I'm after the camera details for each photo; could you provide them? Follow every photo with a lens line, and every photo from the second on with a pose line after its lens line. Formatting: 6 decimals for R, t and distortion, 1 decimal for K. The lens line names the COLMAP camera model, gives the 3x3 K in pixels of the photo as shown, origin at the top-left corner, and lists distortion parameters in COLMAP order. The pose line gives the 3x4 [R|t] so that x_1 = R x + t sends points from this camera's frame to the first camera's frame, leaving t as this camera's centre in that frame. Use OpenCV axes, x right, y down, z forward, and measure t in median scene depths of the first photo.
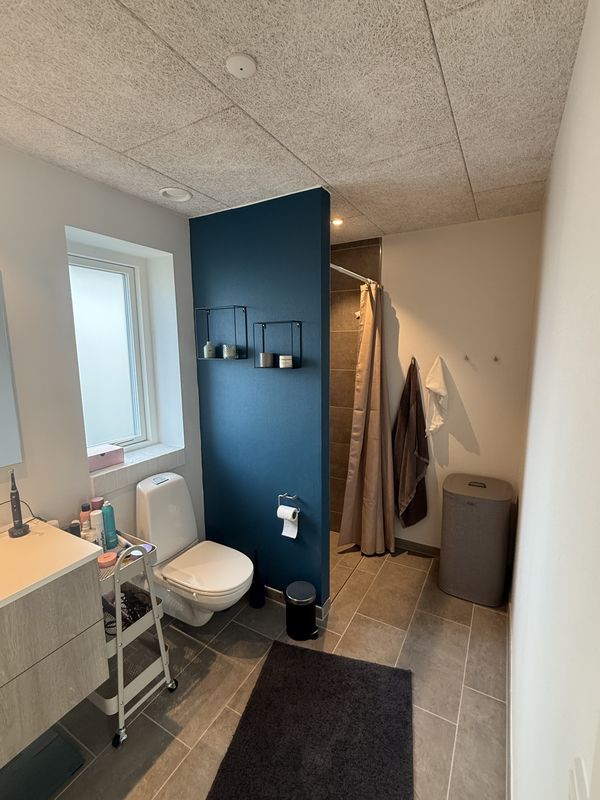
lens RADIAL K [[367.0, 0, 297.6], [0, 367.0, 398.9], [0, 0, 1]] dist [-0.000171, -0.000182]
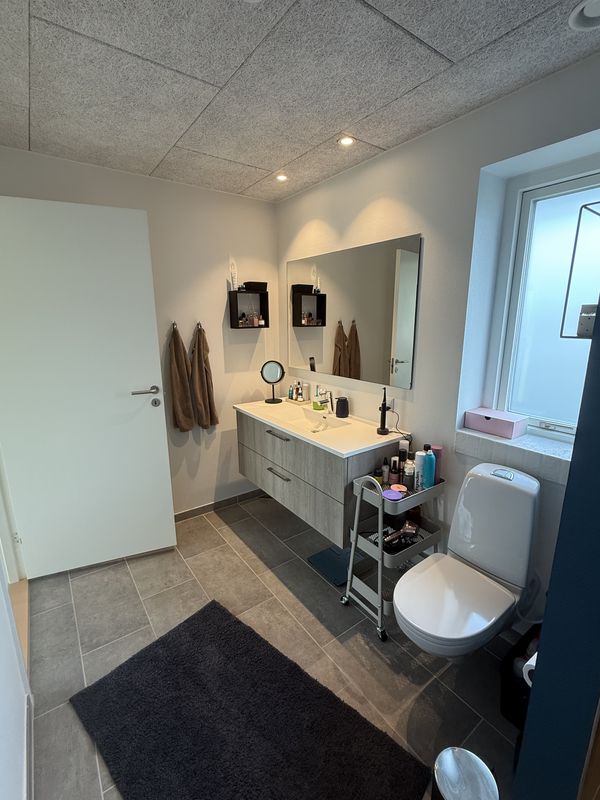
lens RADIAL K [[367.0, 0, 298.5], [0, 367.0, 401.0], [0, 0, 1]] dist [-0.000171, -0.000182]
pose [[-0.421834, 0.214954, -0.880824, 0.502109], [-0.123230, 0.948883, 0.290579, -0.104253], [0.898260, 0.231120, -0.373782, 0.988503]]
